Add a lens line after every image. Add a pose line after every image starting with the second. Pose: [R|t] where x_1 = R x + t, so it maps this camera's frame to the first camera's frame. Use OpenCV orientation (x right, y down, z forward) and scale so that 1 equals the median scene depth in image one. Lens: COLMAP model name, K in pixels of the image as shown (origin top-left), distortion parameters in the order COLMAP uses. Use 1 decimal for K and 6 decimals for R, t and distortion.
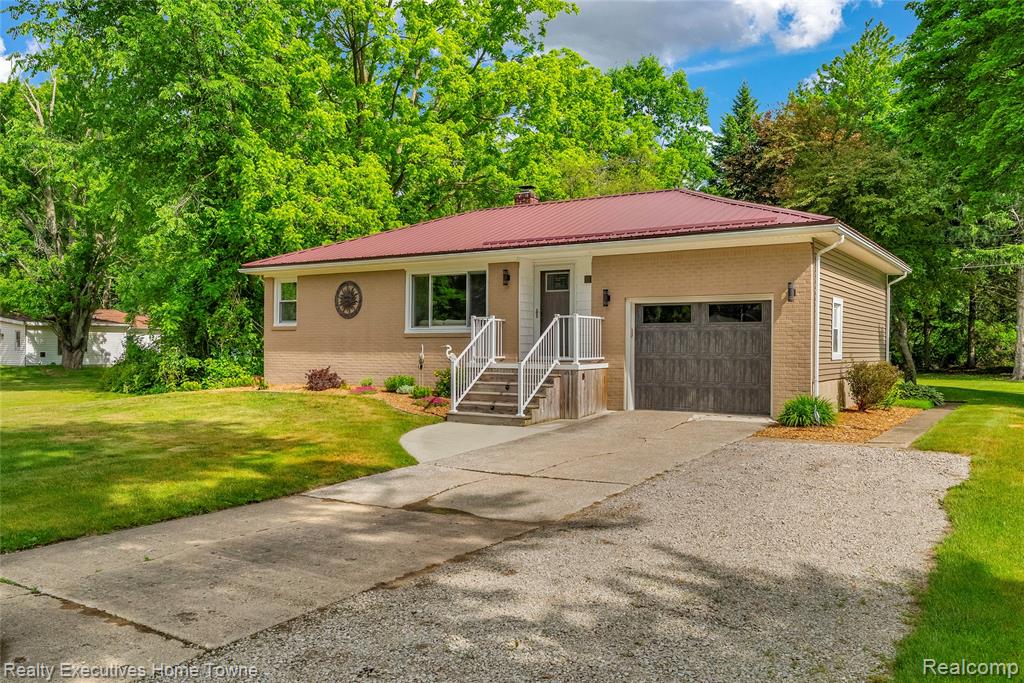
lens RADIAL K [[790.2, 0, 506.7], [0, 790.2, 345.0], [0, 0, 1]] dist [-0.003641, 0.000589]
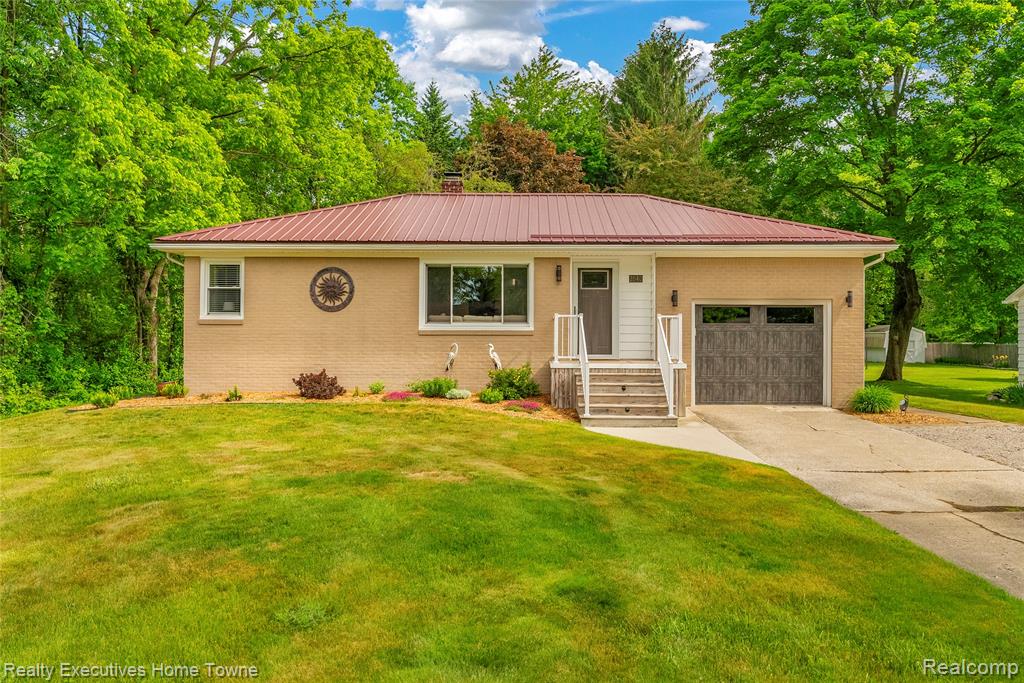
lens RADIAL K [[790.2, 0, 517.4], [0, 790.2, 336.0], [0, 0, 1]] dist [-0.003641, 0.000589]
pose [[0.850555, 0.002953, 0.525878, -0.584366], [-0.001082, 0.999992, -0.003866, -0.005802], [-0.525885, 0.002719, 0.850551, 0.224114]]
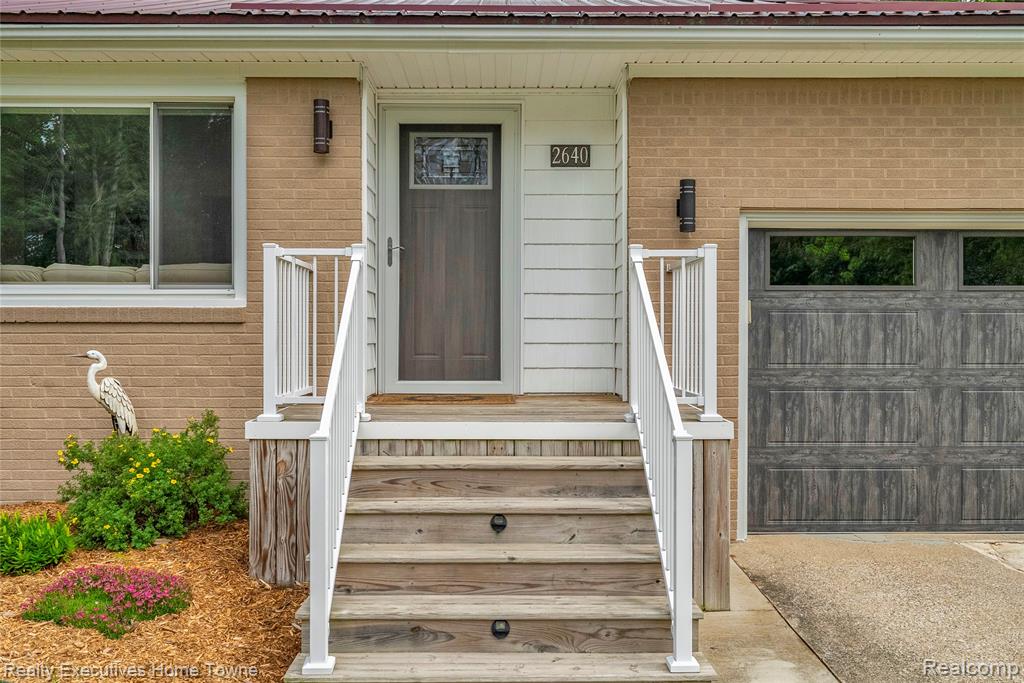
lens RADIAL K [[962.6, 0, 507.6], [0, 962.6, 345.6], [0, 0, 1]] dist [0.001964, 0.000000]
pose [[0.833150, -0.007580, 0.552995, -0.156438], [0.002057, 0.999942, 0.010606, -0.005561], [-0.553044, -0.007699, 0.833117, 0.694746]]
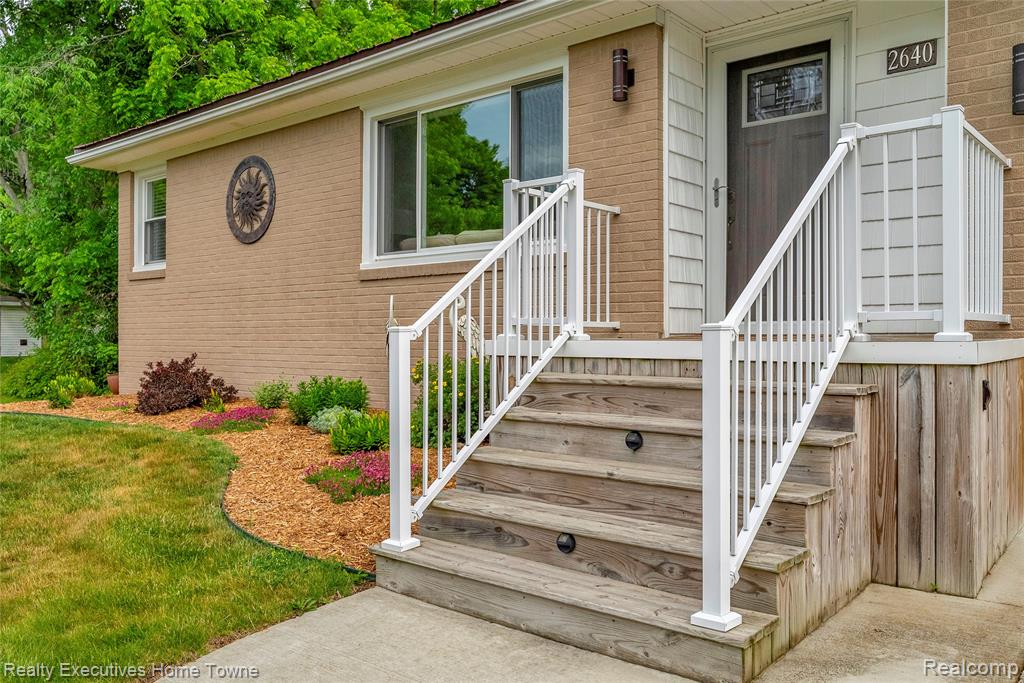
lens RADIAL K [[817.9, 0, 513.3], [0, 817.9, 341.2], [0, 0, 1]] dist [-0.000119, 0.003758]
pose [[0.992659, -0.001426, -0.120937, -0.005434], [0.001891, 0.999991, 0.003731, 0.022339], [0.120931, -0.003932, 0.992653, 0.708149]]
